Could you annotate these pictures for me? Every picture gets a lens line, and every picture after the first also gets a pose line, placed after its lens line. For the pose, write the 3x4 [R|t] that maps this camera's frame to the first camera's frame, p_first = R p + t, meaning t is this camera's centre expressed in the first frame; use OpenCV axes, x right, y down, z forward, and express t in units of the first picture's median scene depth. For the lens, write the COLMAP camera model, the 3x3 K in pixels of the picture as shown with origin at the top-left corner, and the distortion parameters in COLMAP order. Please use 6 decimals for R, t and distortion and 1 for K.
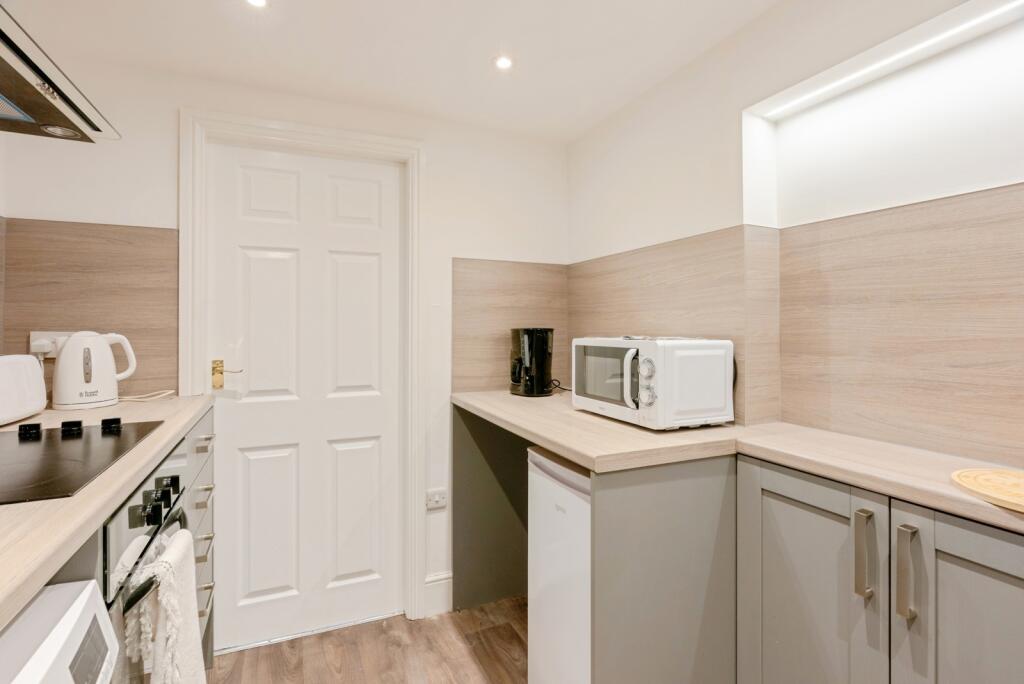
lens RADIAL K [[472.9, 0, 498.3], [0, 472.9, 324.6], [0, 0, 1]] dist [-0.004890, 0.000235]
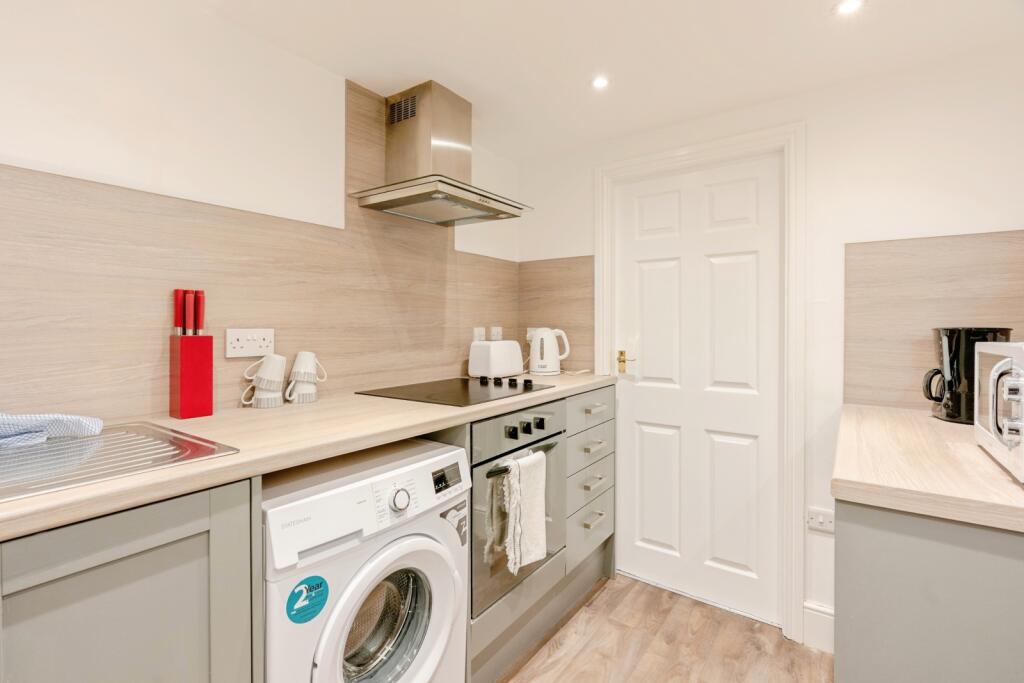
lens RADIAL K [[472.9, 0, 509.2], [0, 472.9, 337.5], [0, 0, 1]] dist [-0.004890, 0.000235]
pose [[0.516934, 0.020942, -0.855769, 0.353211], [-0.002291, 0.999731, 0.023081, 0.009031], [0.856022, -0.009971, 0.516843, 0.052667]]
